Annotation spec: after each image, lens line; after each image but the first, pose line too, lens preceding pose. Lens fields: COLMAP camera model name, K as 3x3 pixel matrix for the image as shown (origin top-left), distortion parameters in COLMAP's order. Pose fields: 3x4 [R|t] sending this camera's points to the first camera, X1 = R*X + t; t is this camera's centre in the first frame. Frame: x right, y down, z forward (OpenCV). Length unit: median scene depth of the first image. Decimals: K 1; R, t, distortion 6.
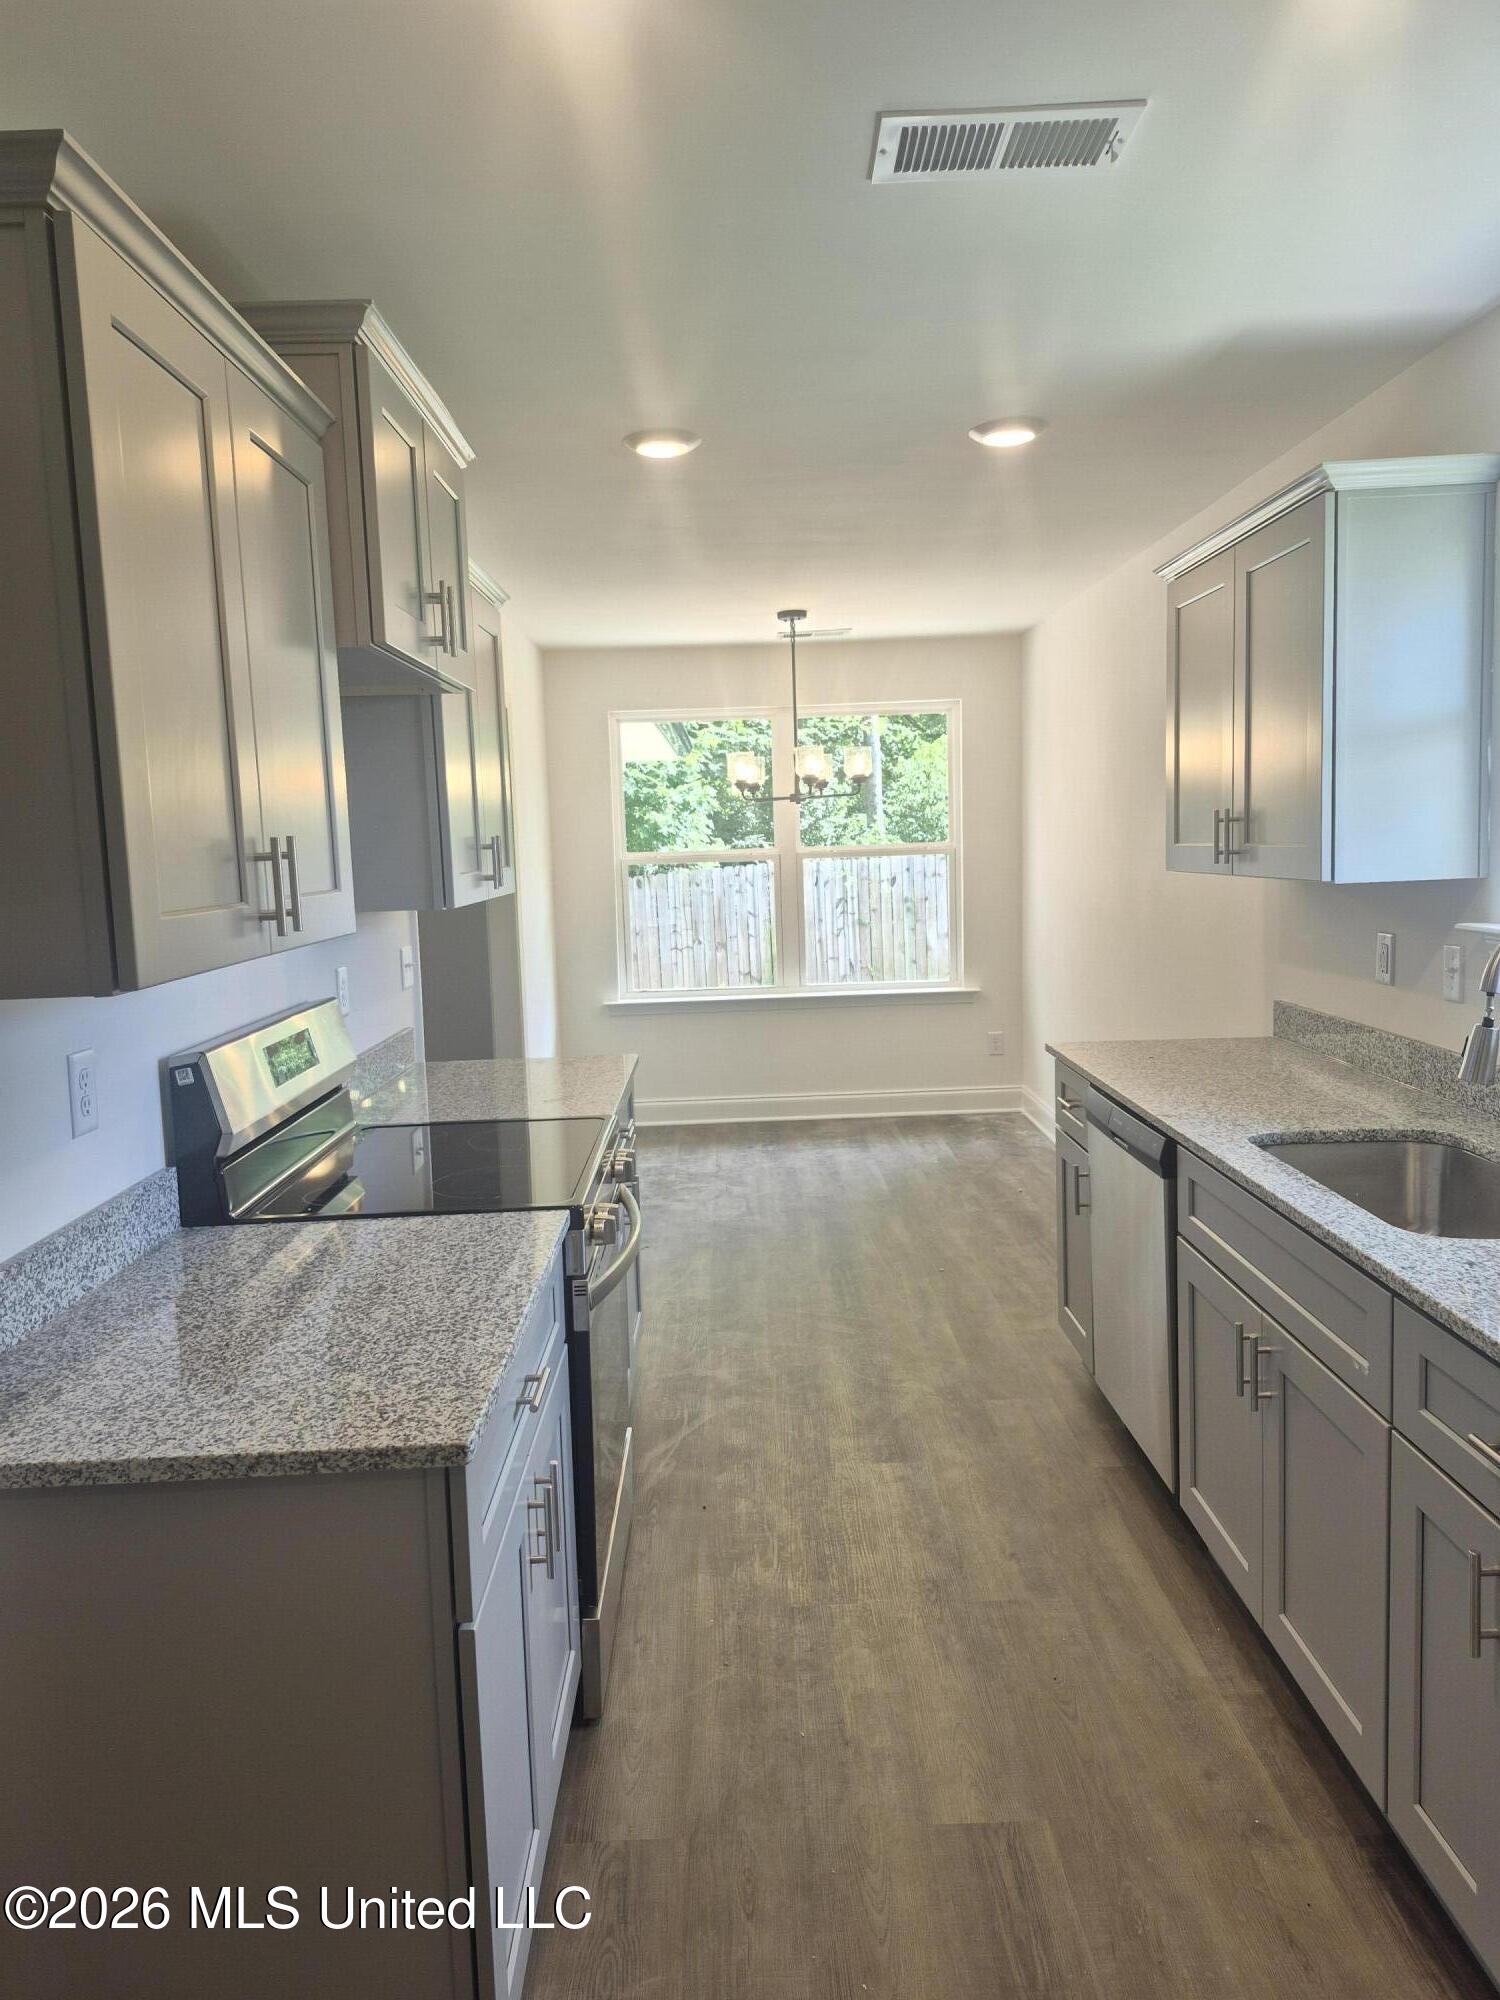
lens RADIAL K [[1391.2, 0, 750.0], [0, 1391.2, 1000.0], [0, 0, 1]] dist [0.005210, 0.001739]
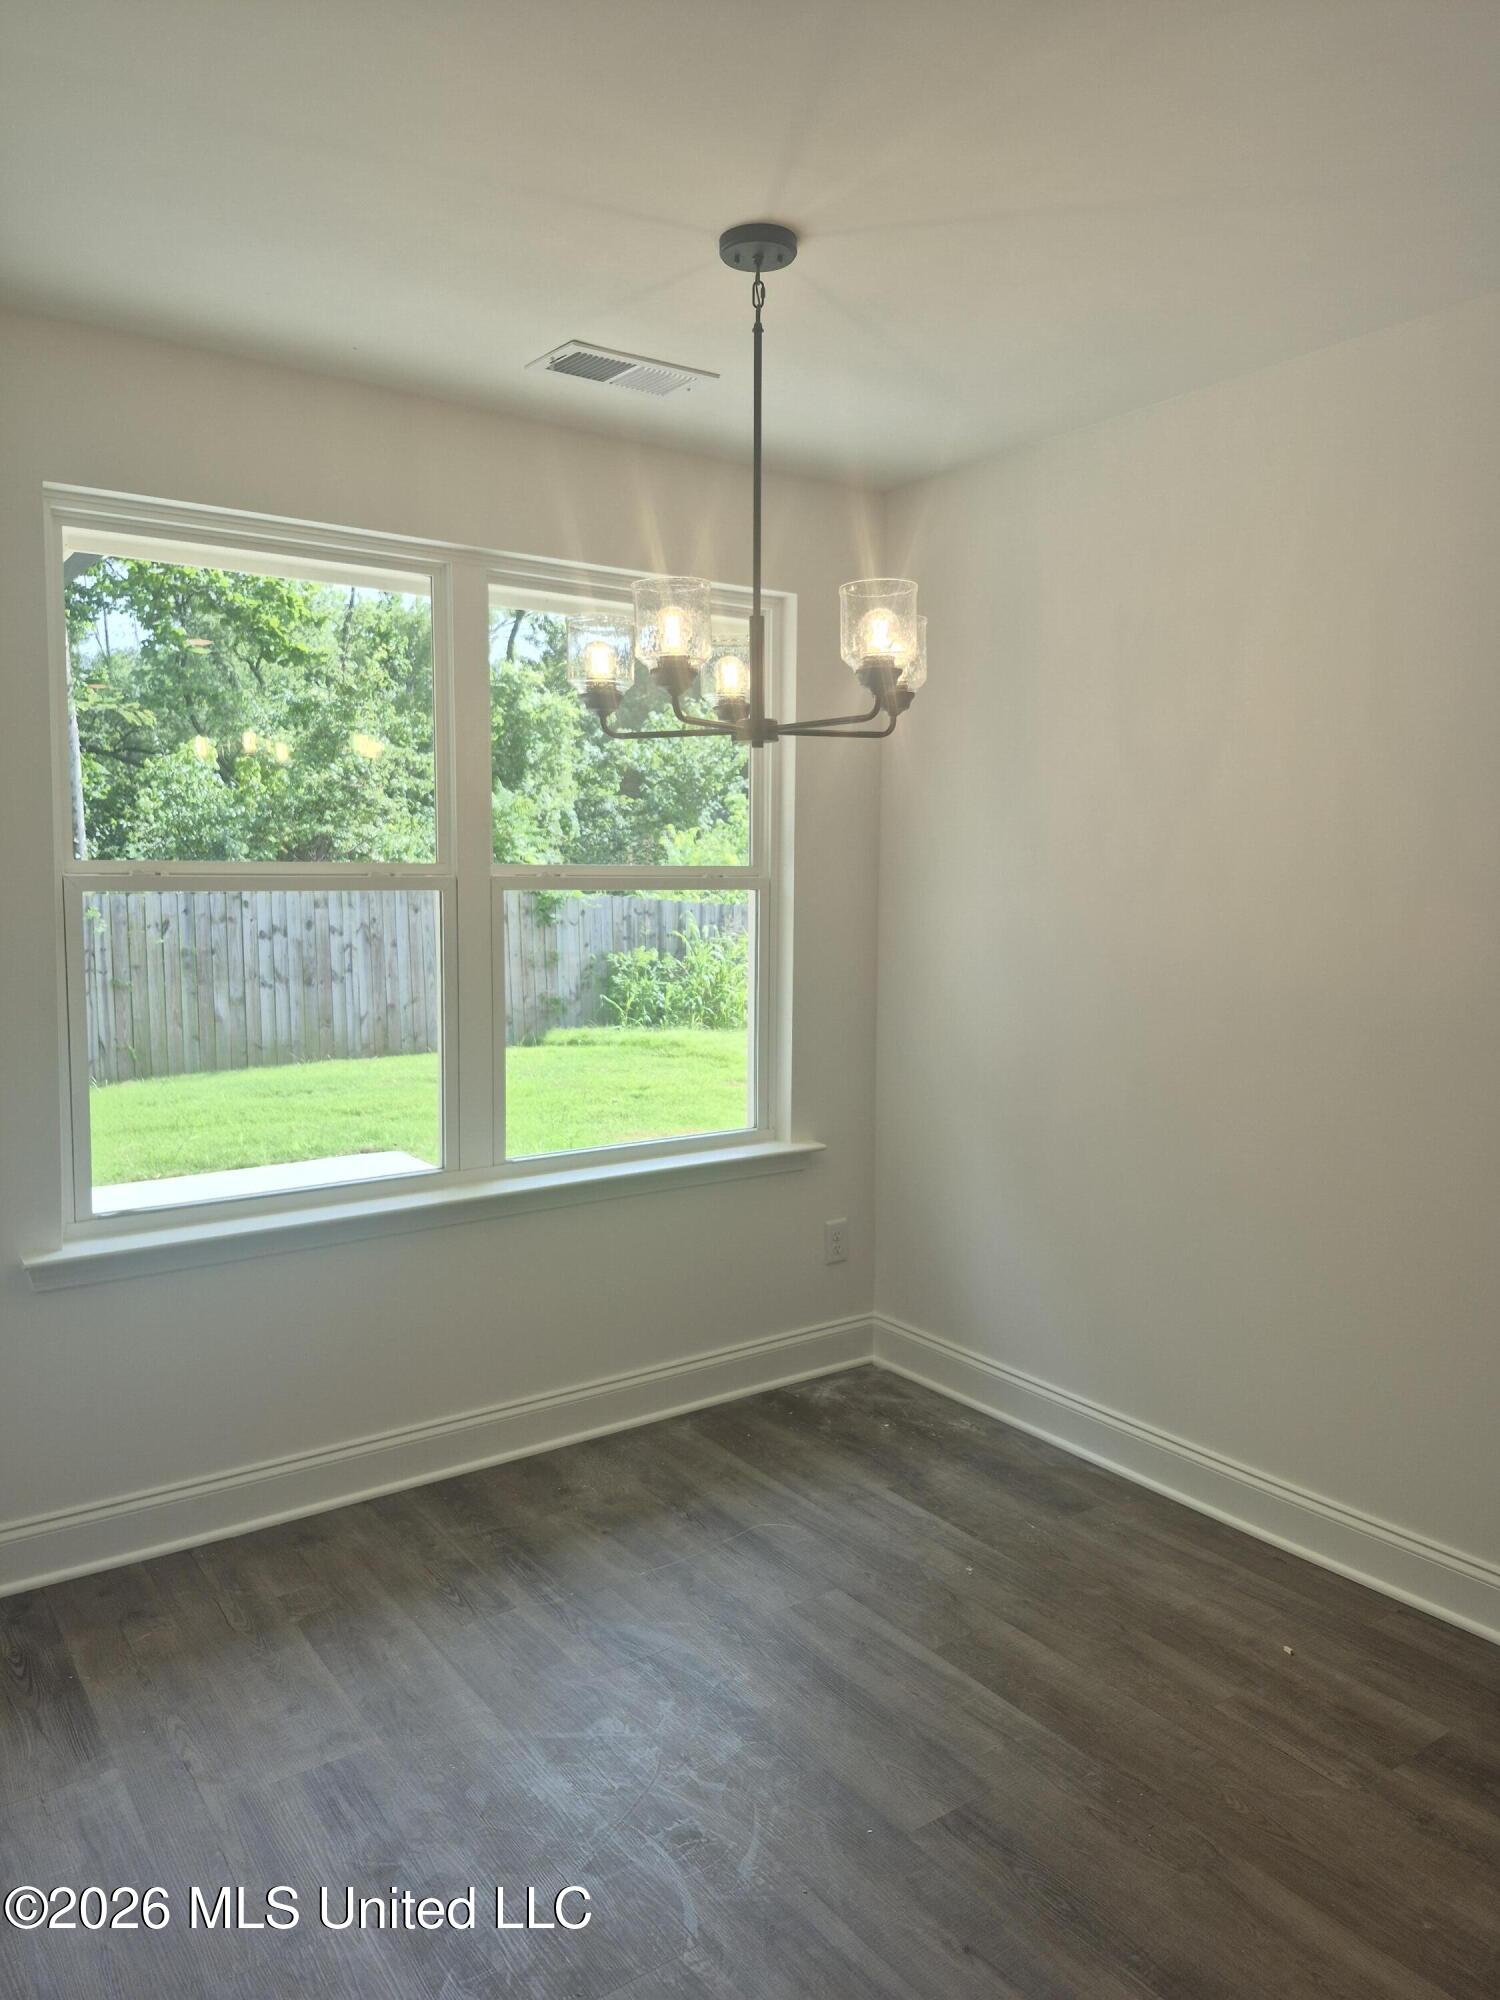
lens RADIAL K [[1391.2, 0, 750.0], [0, 1391.2, 1000.0], [0, 0, 1]] dist [0.005210, 0.001739]
pose [[0.817790, -0.017468, 0.575252, -0.158533], [0.035995, 0.999135, -0.020831, -0.052554], [-0.574391, 0.037742, 0.817711, 0.572792]]
